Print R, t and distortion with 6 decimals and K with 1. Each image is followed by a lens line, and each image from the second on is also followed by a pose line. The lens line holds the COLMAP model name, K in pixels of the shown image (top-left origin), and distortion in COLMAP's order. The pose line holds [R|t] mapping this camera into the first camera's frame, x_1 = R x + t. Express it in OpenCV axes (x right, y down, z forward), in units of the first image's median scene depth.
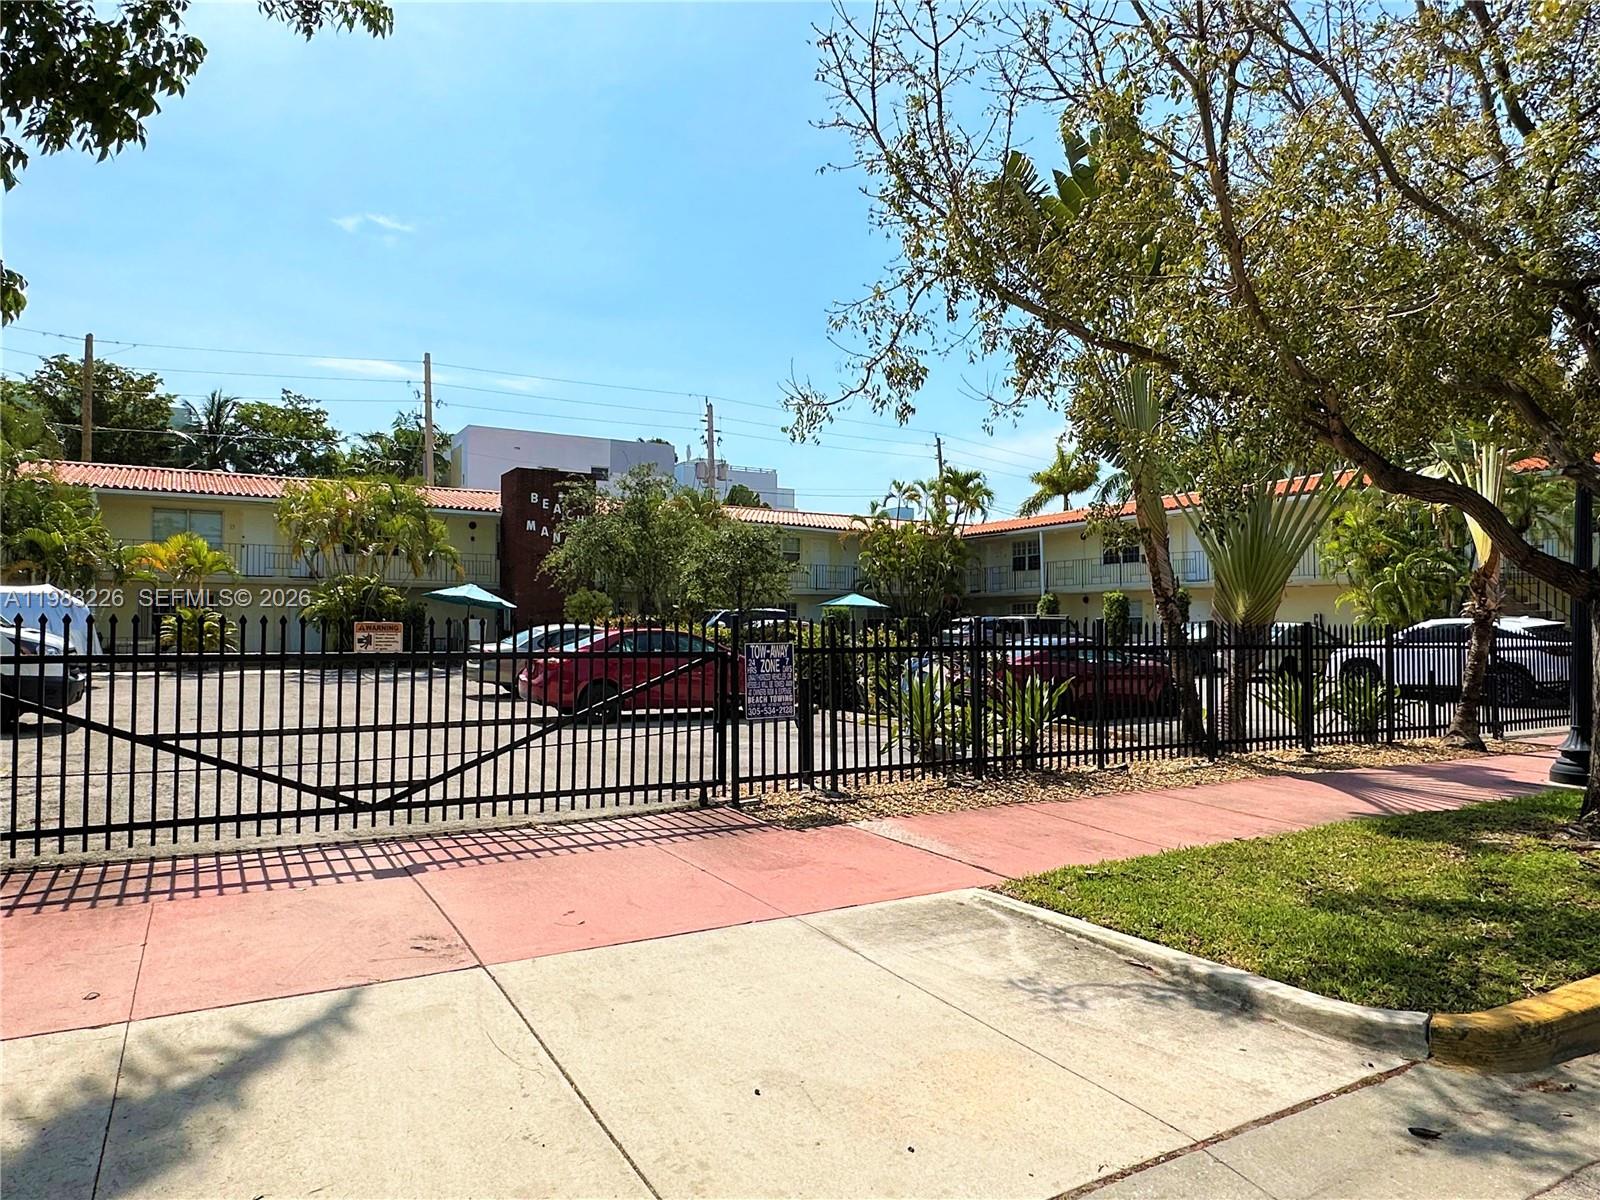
lens RADIAL K [[1028.4, 0, 800.6], [0, 1028.4, 600.3], [0, 0, 1]] dist [0.003797, 0.003500]
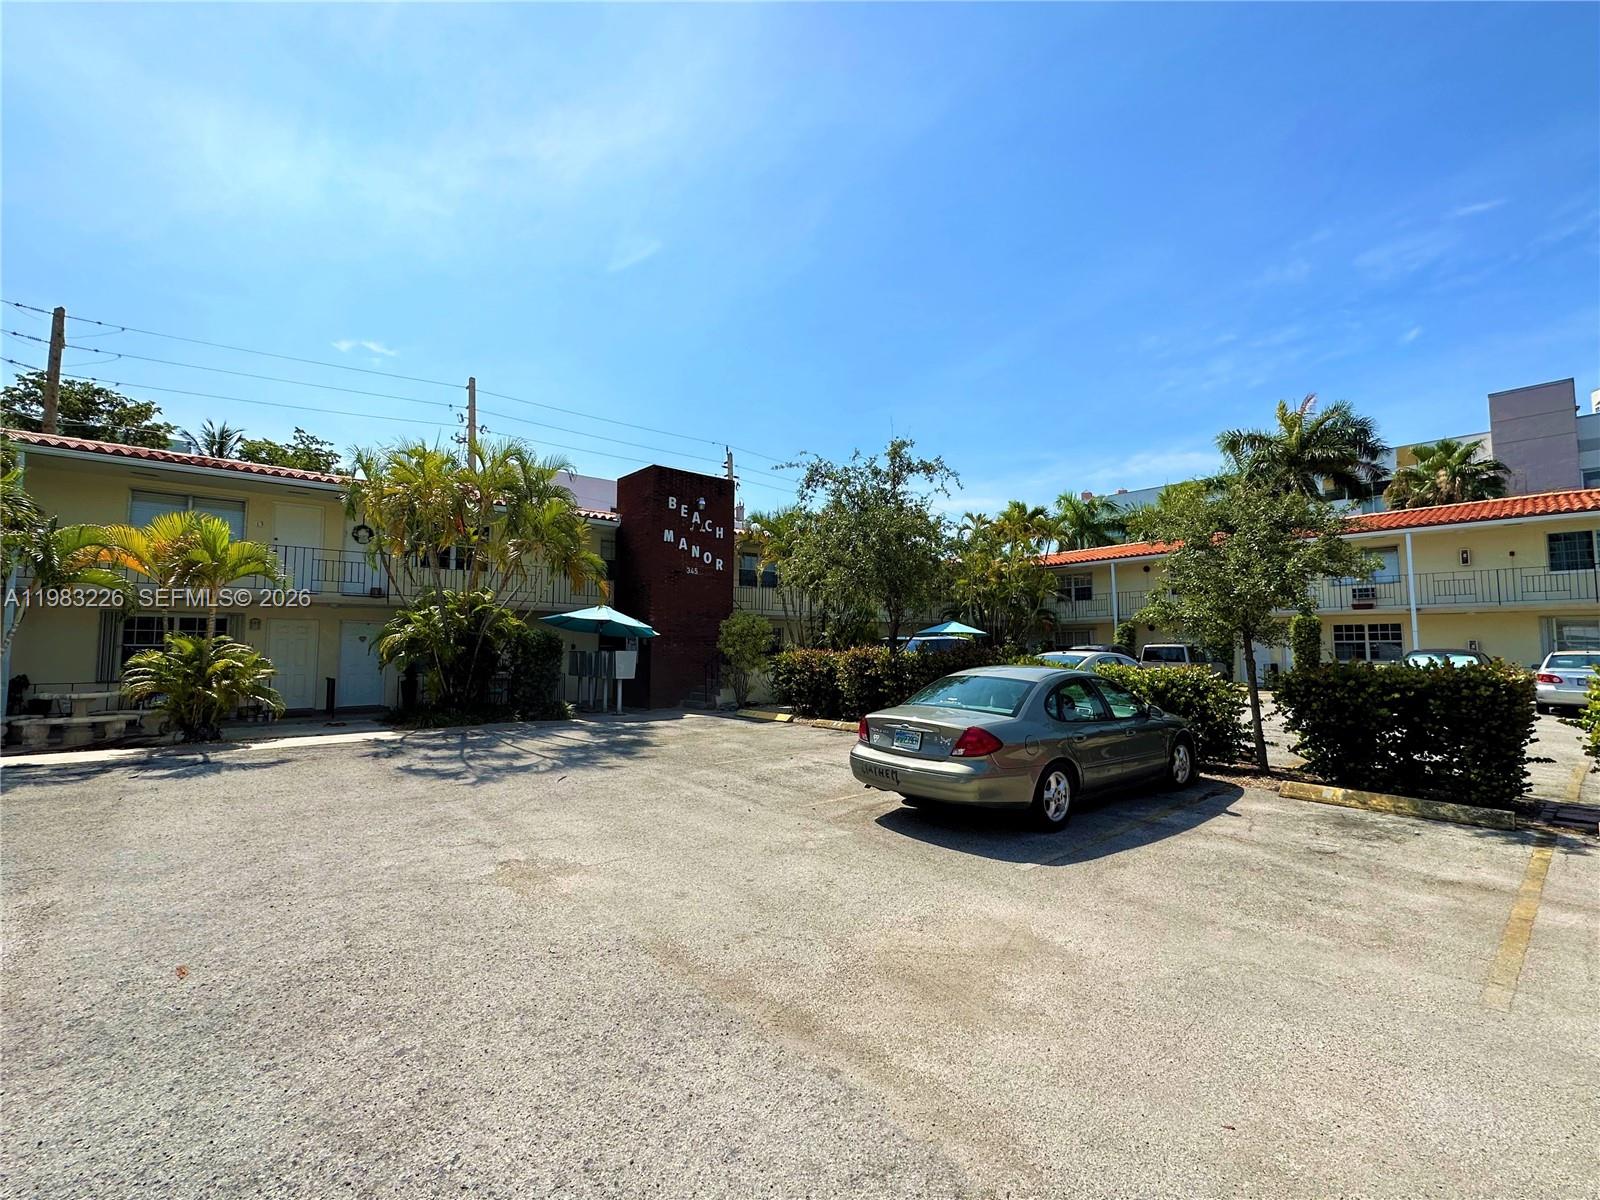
lens RADIAL K [[696.4, 0, 795.0], [0, 696.4, 595.8], [0, 0, 1]] dist [-0.001404, -0.000844]
pose [[0.982193, 0.005912, 0.187782, -0.333888], [0.004640, 0.998436, -0.055706, 0.007484], [-0.187818, 0.055586, 0.980630, 0.553275]]
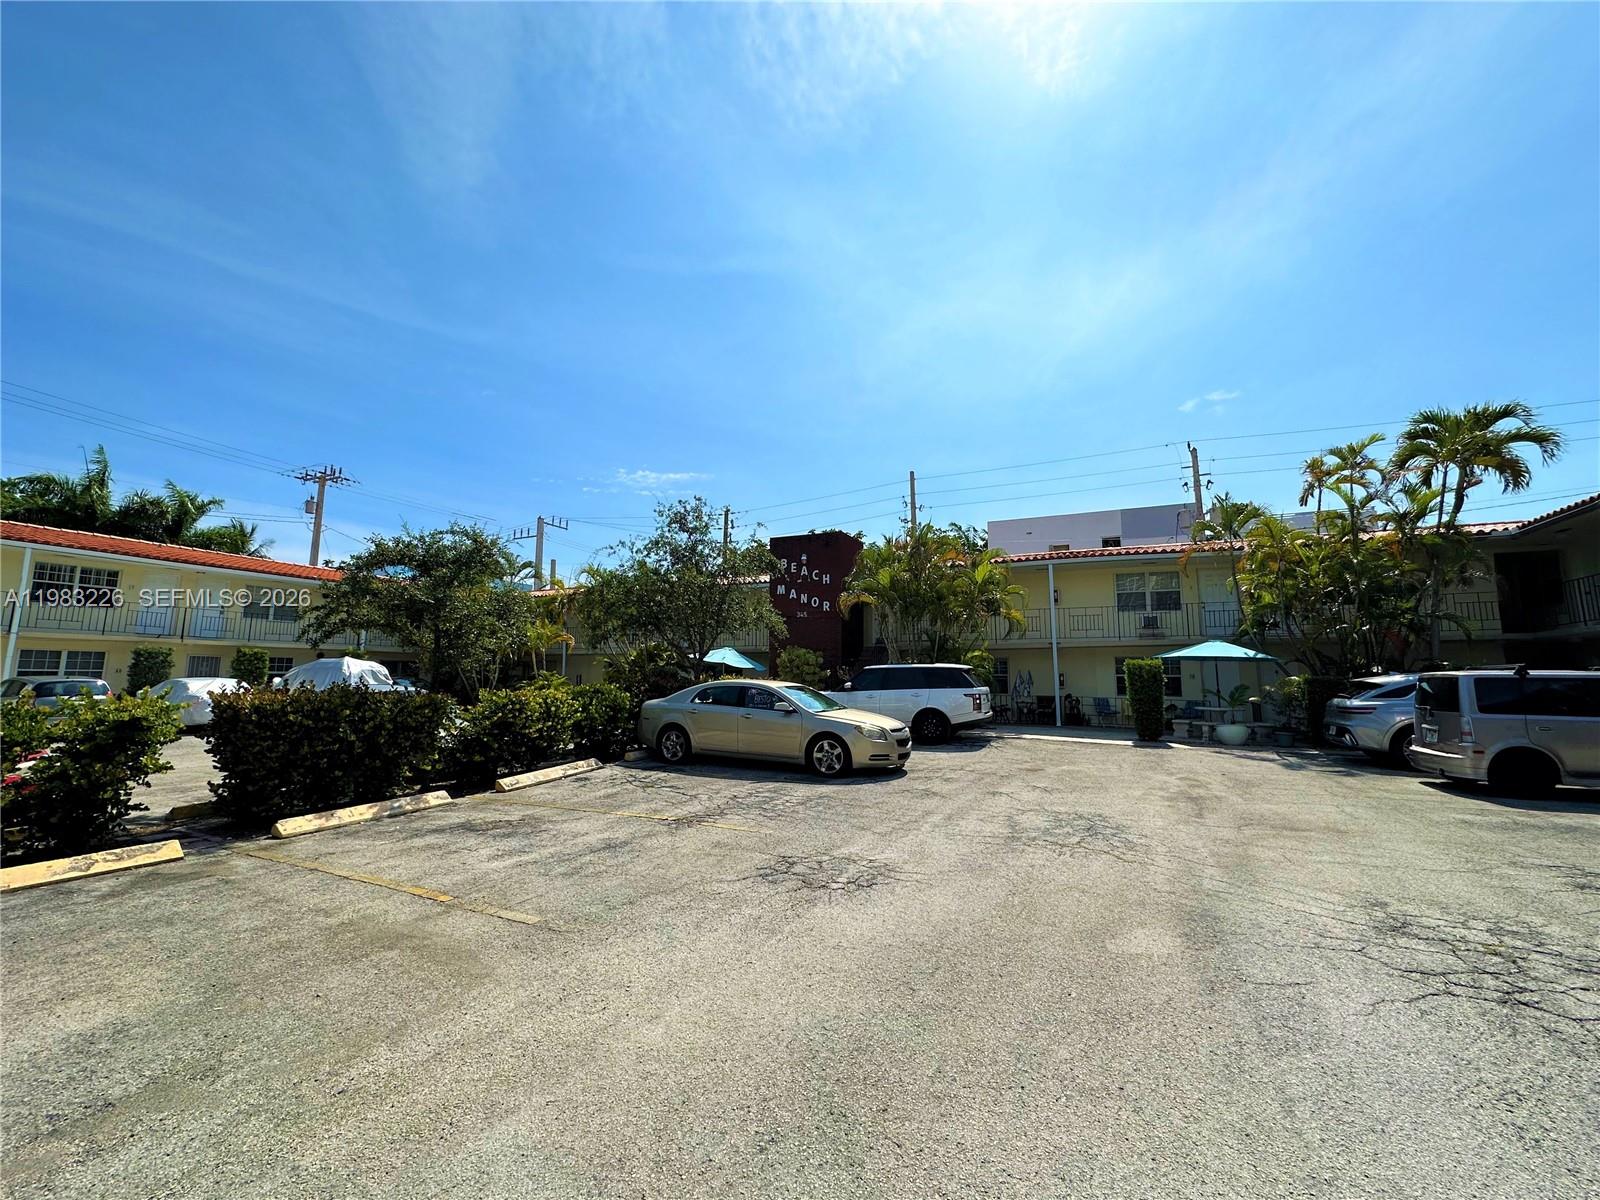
lens RADIAL K [[647.5, 0, 793.5], [0, 647.5, 603.5], [0, 0, 1]] dist [0.009273, 0.000051]
pose [[0.551958, -0.098382, -0.828048, 0.382480], [0.011053, 0.993792, -0.110707, 0.021209], [0.833799, 0.051953, 0.549618, 0.797166]]
